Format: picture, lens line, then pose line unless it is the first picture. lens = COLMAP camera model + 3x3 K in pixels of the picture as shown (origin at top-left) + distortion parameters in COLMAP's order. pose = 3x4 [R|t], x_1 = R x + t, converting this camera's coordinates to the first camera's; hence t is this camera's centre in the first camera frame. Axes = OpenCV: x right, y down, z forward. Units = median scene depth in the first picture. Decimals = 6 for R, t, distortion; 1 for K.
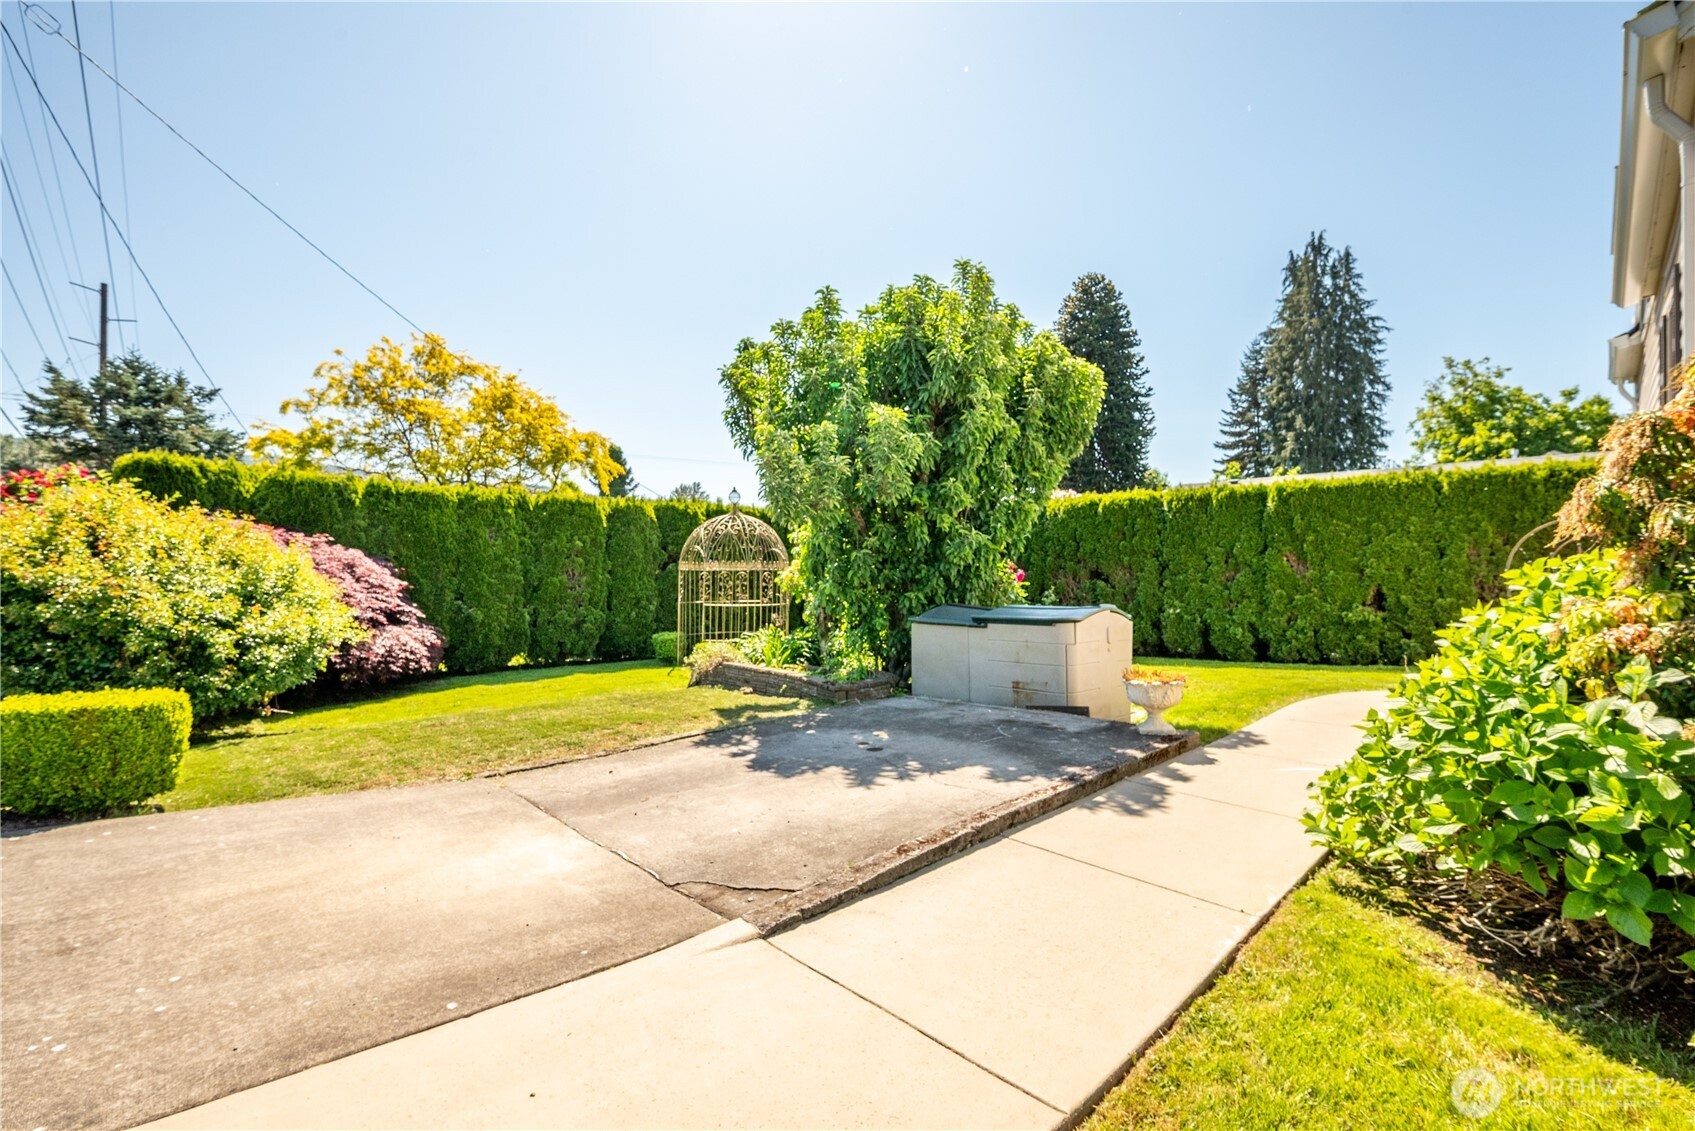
lens RADIAL K [[722.4, 0, 852.8], [0, 722.4, 563.9], [0, 0, 1]] dist [0.001058, 0.000019]
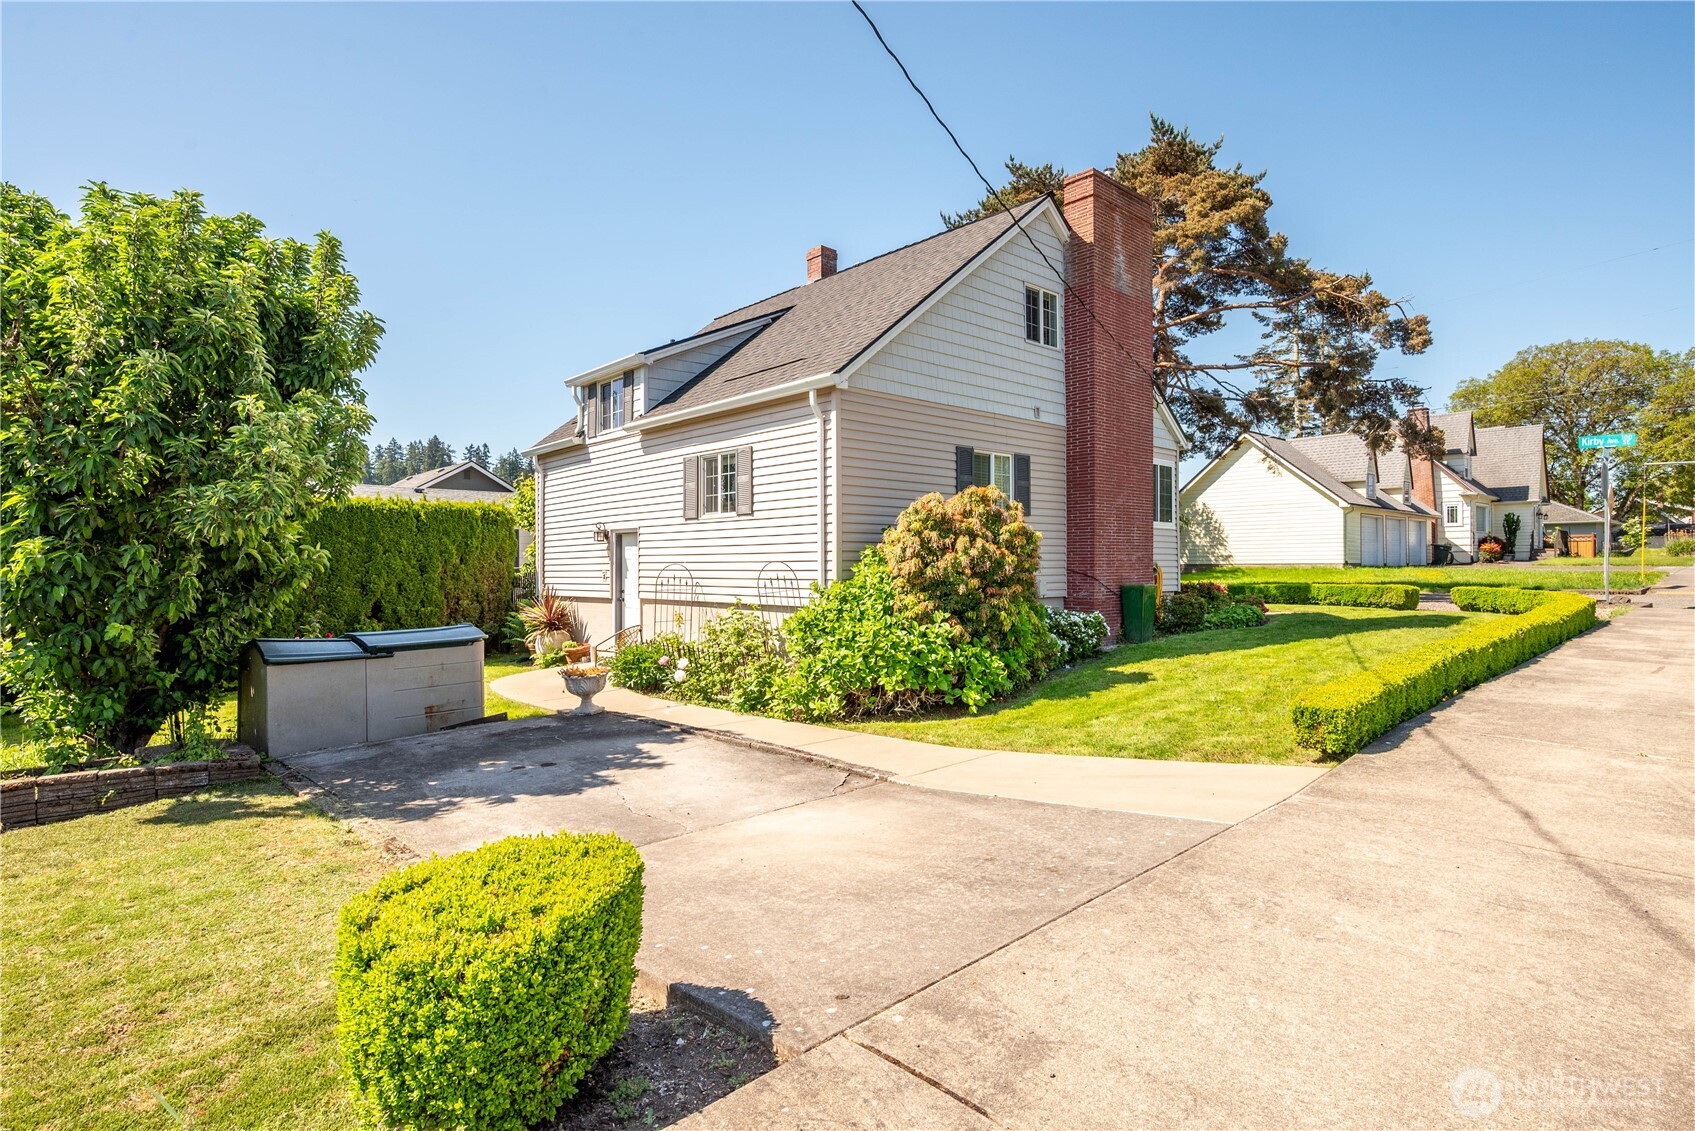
lens RADIAL K [[863.9, 0, 851.7], [0, 863.9, 566.6], [0, 0, 1]] dist [0.000269, 0.000002]
pose [[0.021480, 0.004487, 0.999759, -1.628199], [0.004427, 0.999980, -0.004584, -0.032003], [-0.999759, 0.004525, 0.021459, 0.706450]]
